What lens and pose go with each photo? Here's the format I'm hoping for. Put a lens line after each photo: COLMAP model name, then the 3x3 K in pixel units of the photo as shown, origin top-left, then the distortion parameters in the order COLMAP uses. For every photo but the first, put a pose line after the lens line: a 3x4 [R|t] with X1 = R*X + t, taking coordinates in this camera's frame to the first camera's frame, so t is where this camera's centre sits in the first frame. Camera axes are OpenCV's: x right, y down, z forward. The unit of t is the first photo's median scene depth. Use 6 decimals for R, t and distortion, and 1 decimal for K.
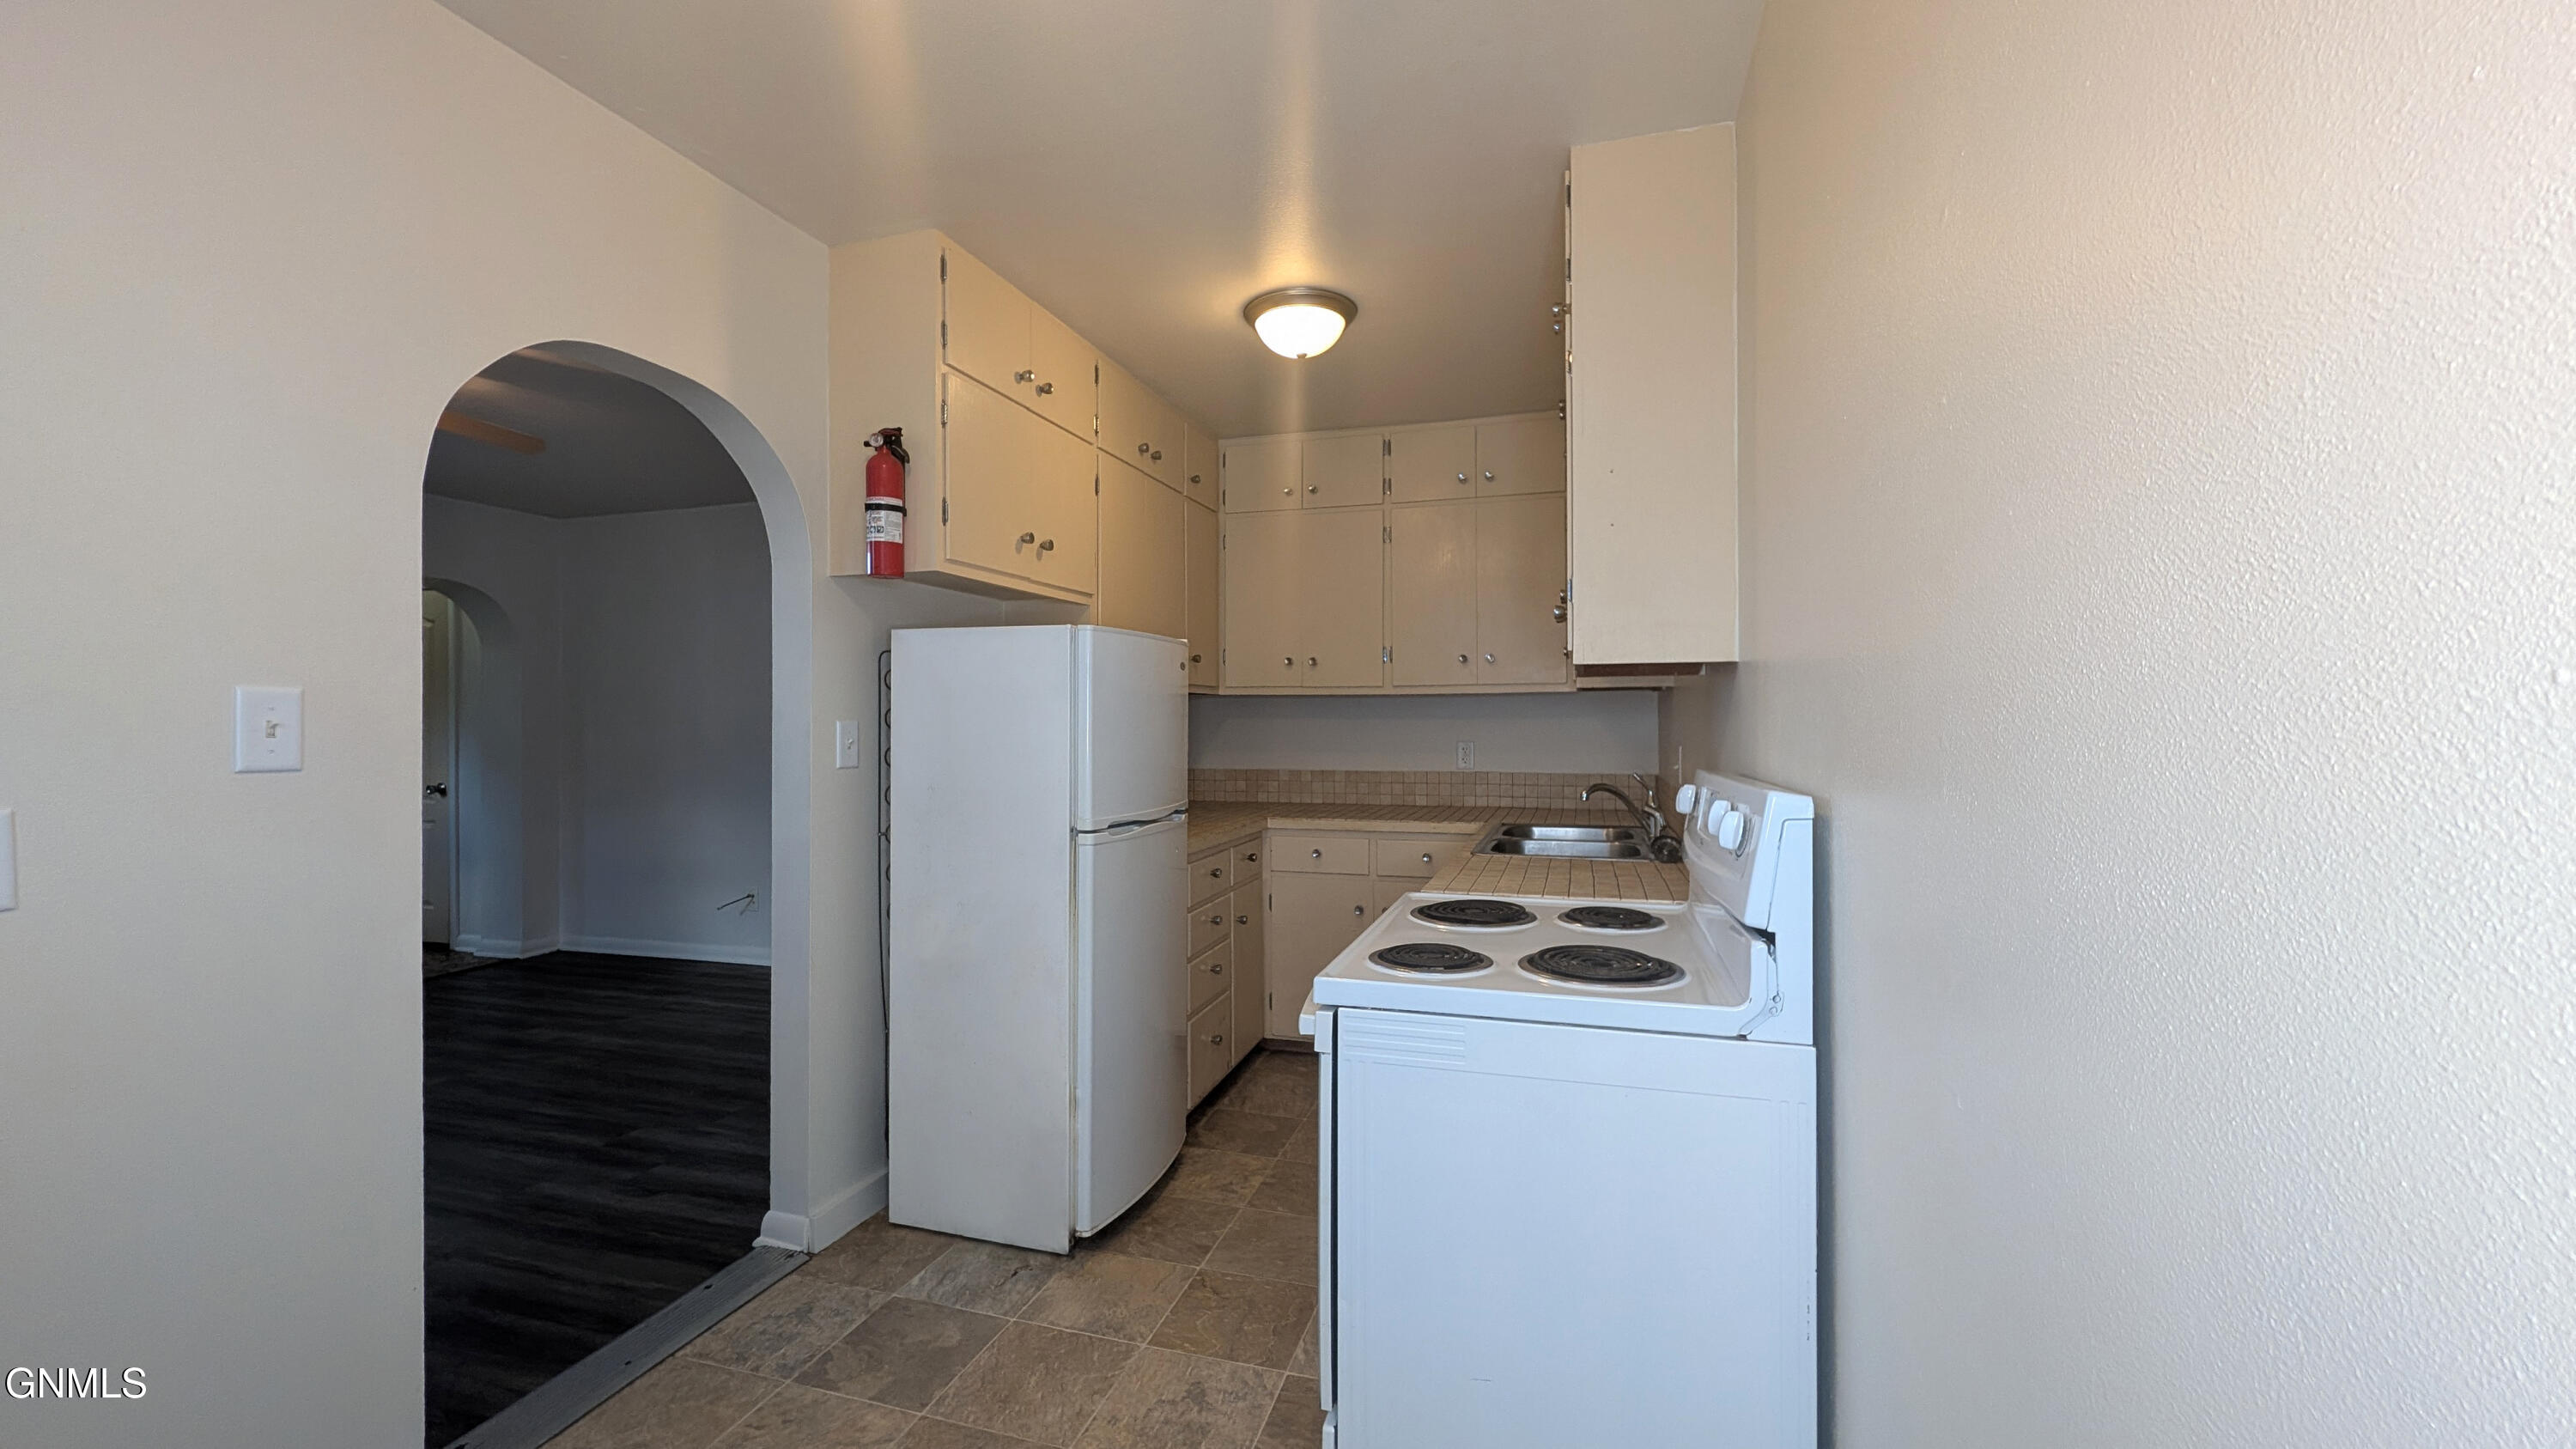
lens RADIAL K [[996.4, 0, 1294.8], [0, 996.4, 702.8], [0, 0, 1]] dist [0.000967, 0.000070]
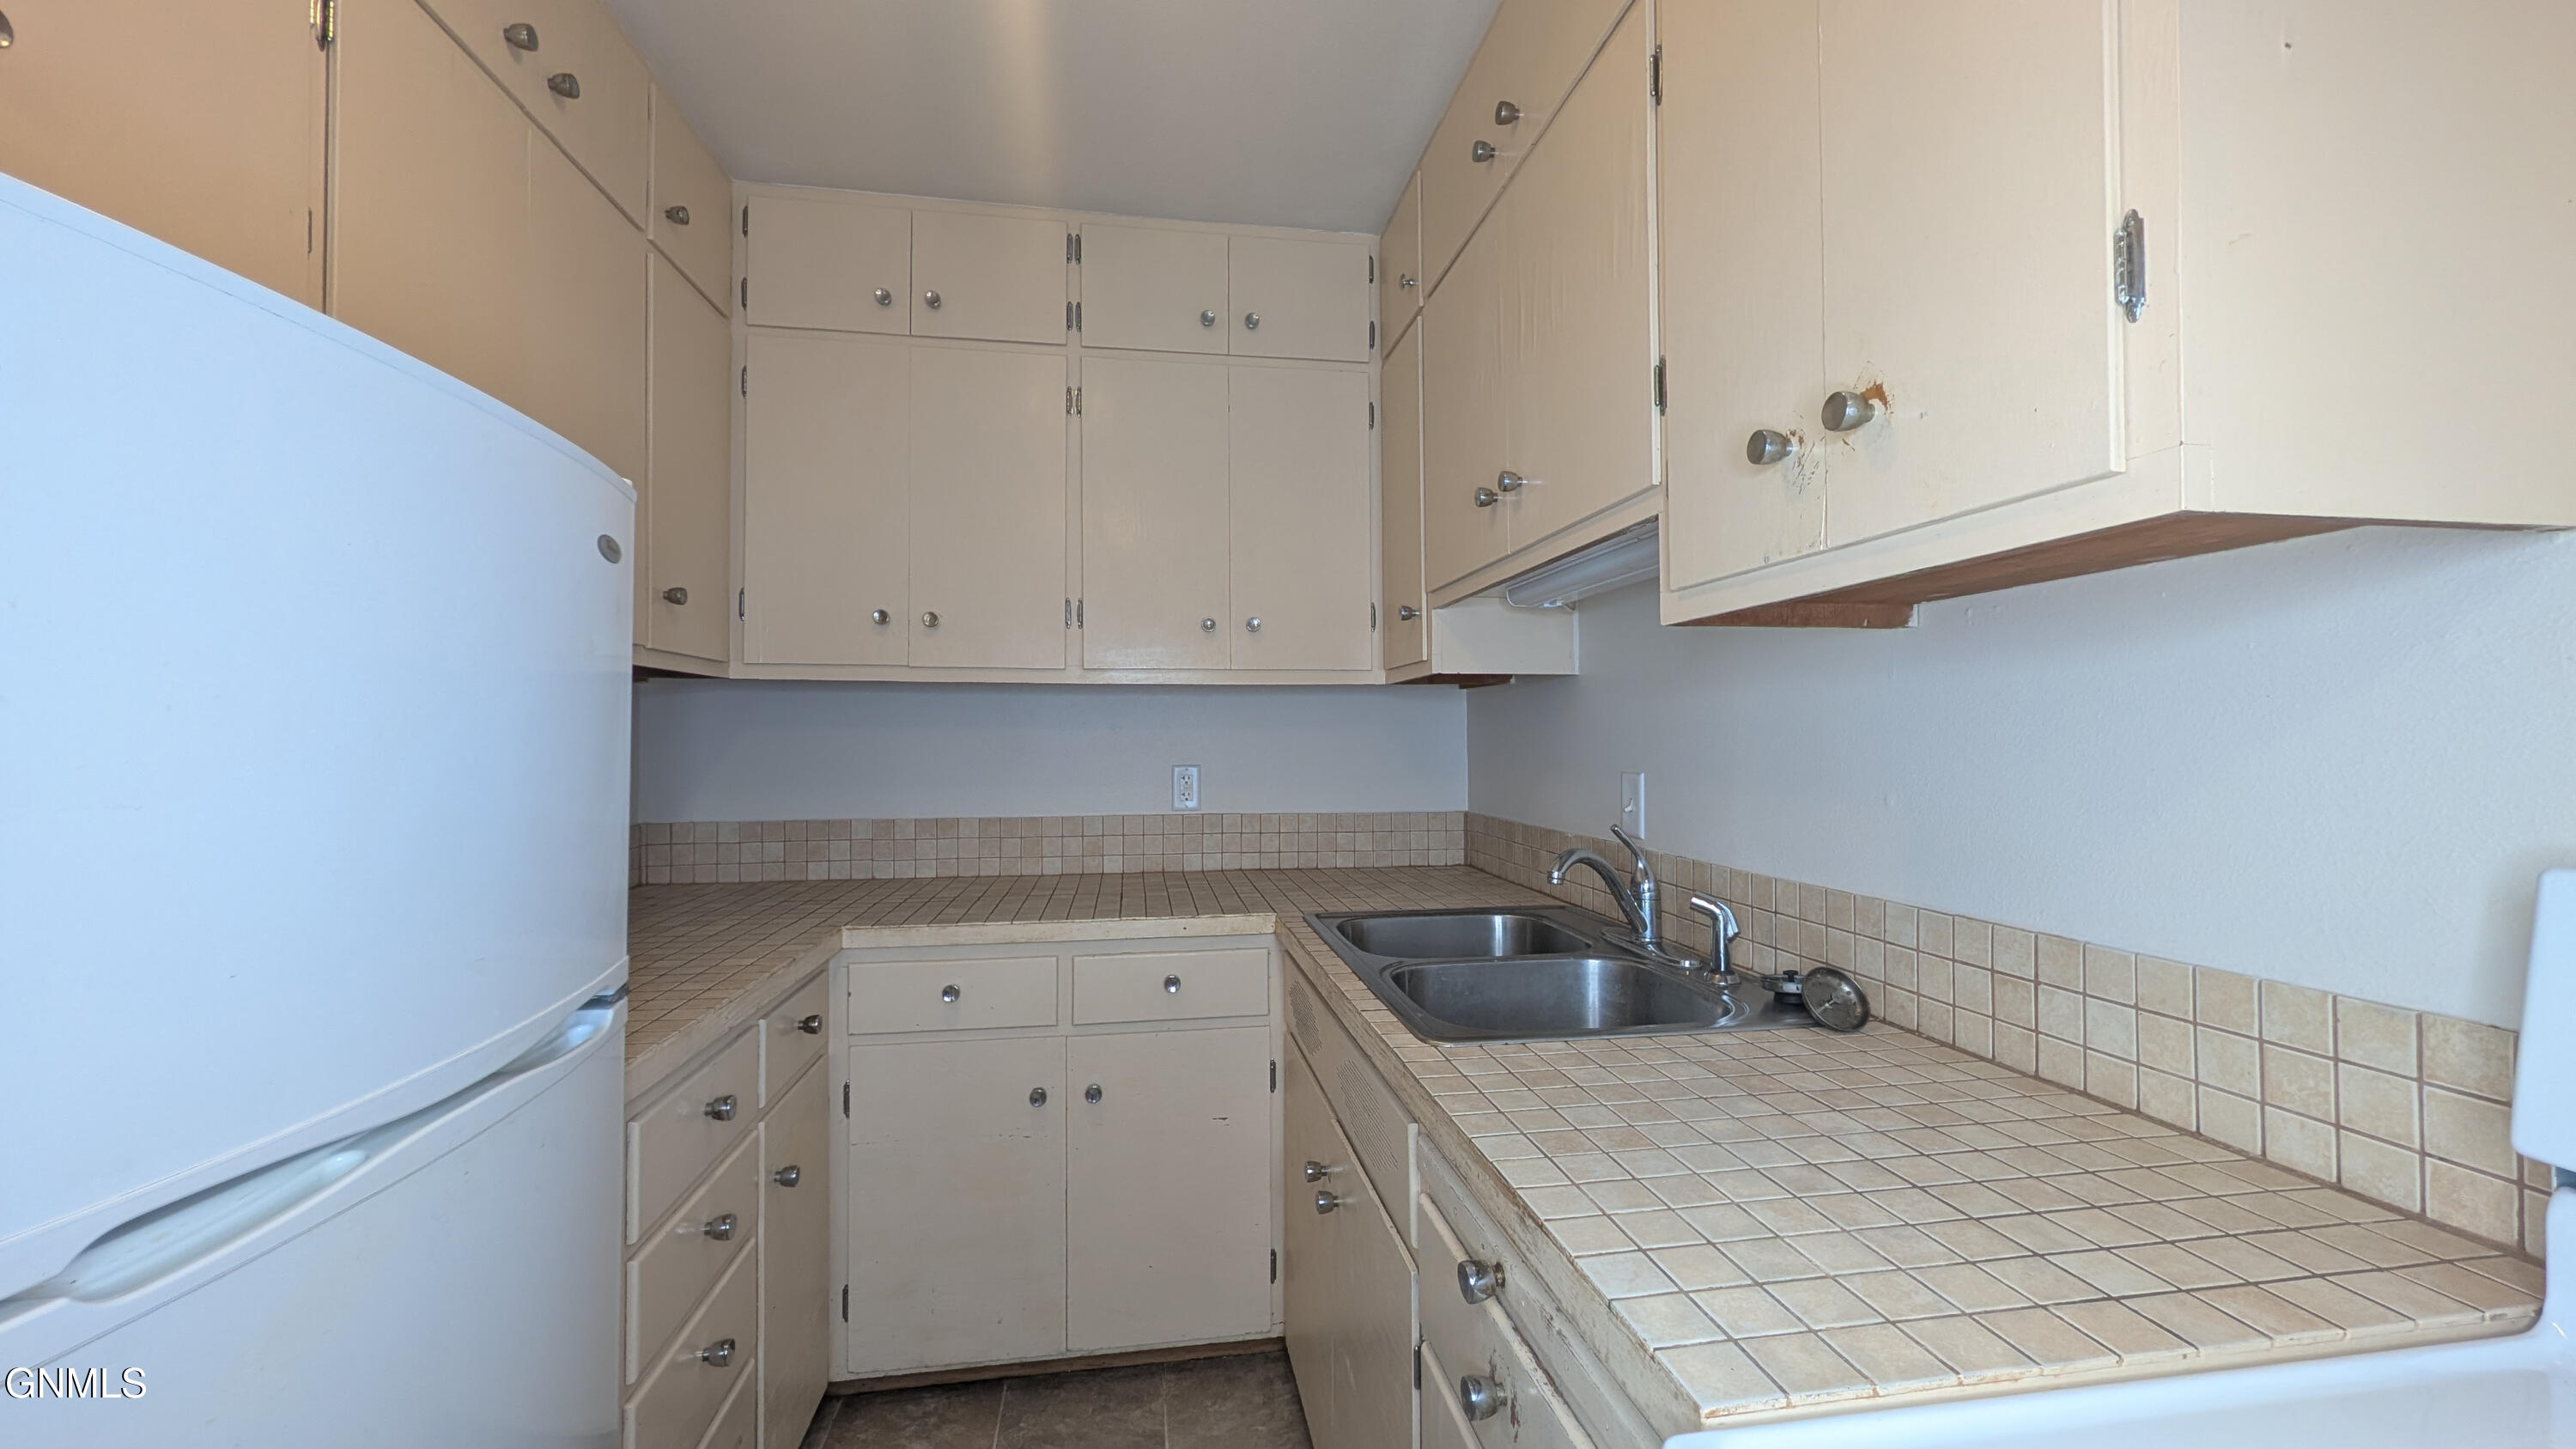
lens RADIAL K [[1042.4, 0, 1323.2], [0, 1042.4, 715.4], [0, 0, 1]] dist [-0.002023, -0.000018]
pose [[0.901546, 0.008225, 0.432605, -0.038580], [-0.007450, 0.999966, -0.003485, 0.011617], [-0.432619, -0.000081, 0.901577, 0.462045]]
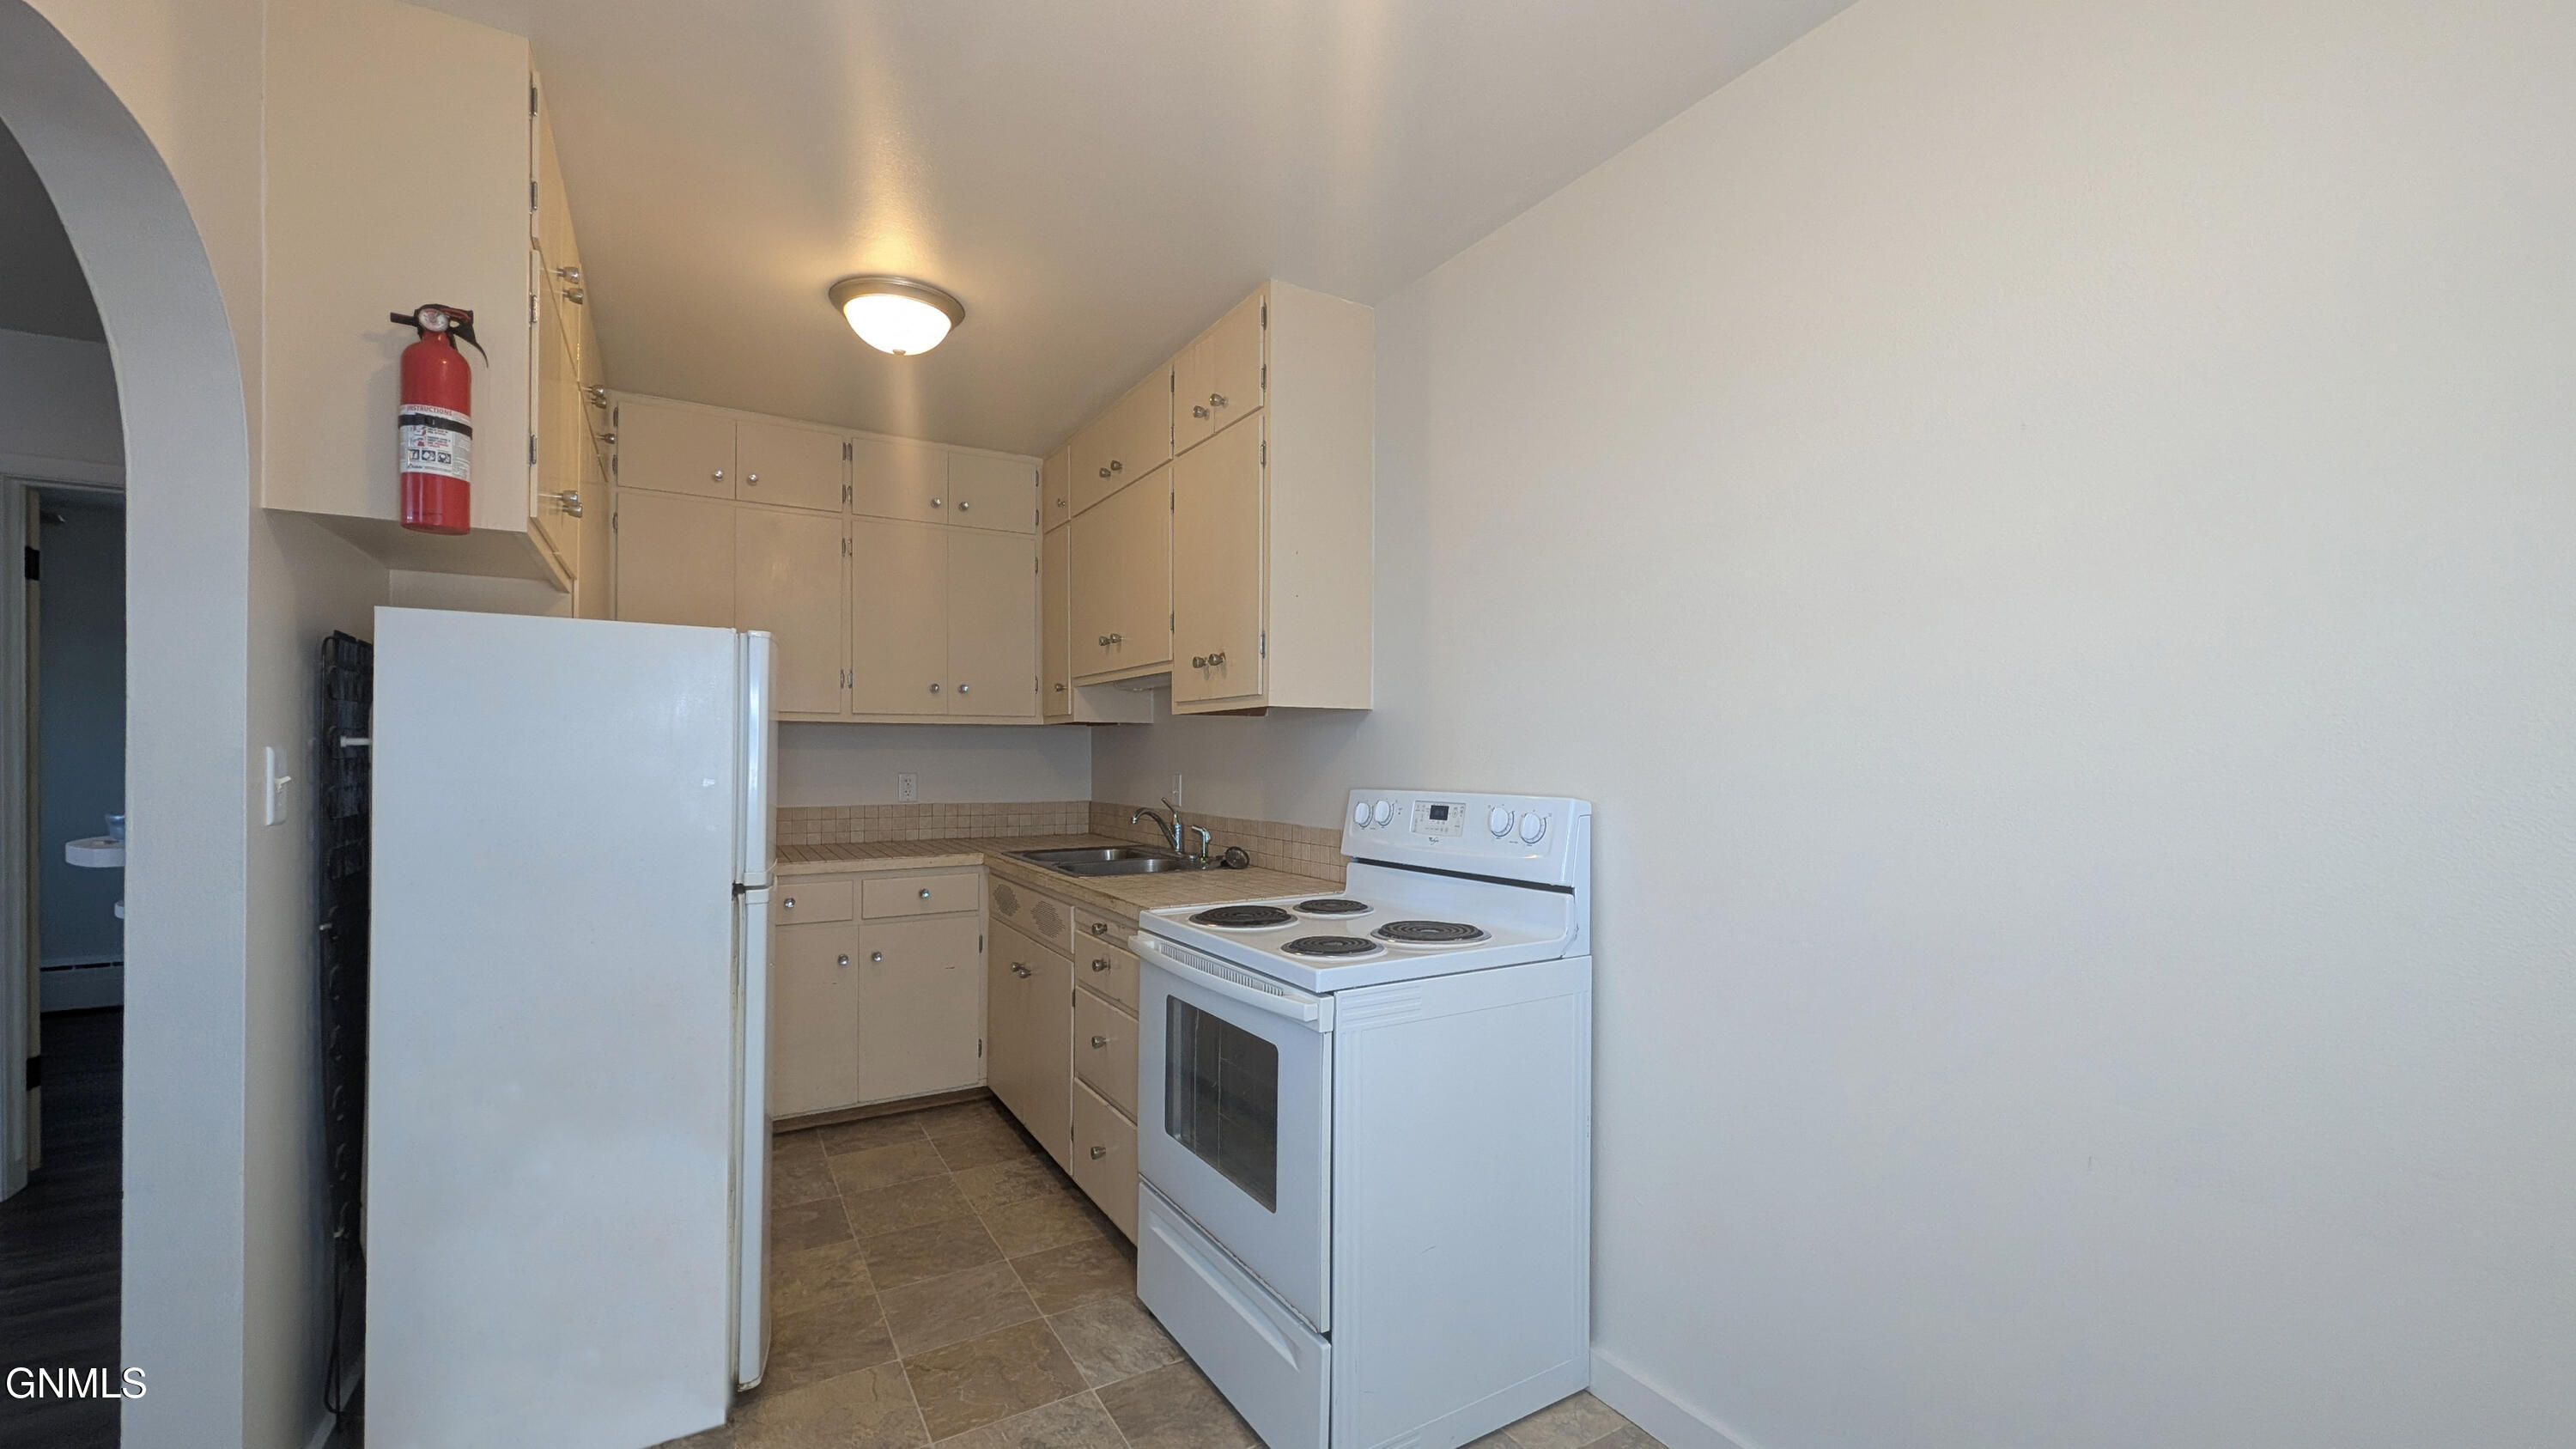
lens RADIAL K [[974.6, 0, 1326.3], [0, 974.6, 742.9], [0, 0, 1]] dist [-0.000470, 0.000008]
pose [[0.676172, 0.012639, 0.736635, -0.302121], [-0.019226, 0.999815, 0.000493, 0.001872], [-0.736493, -0.014496, 0.676290, 0.079734]]
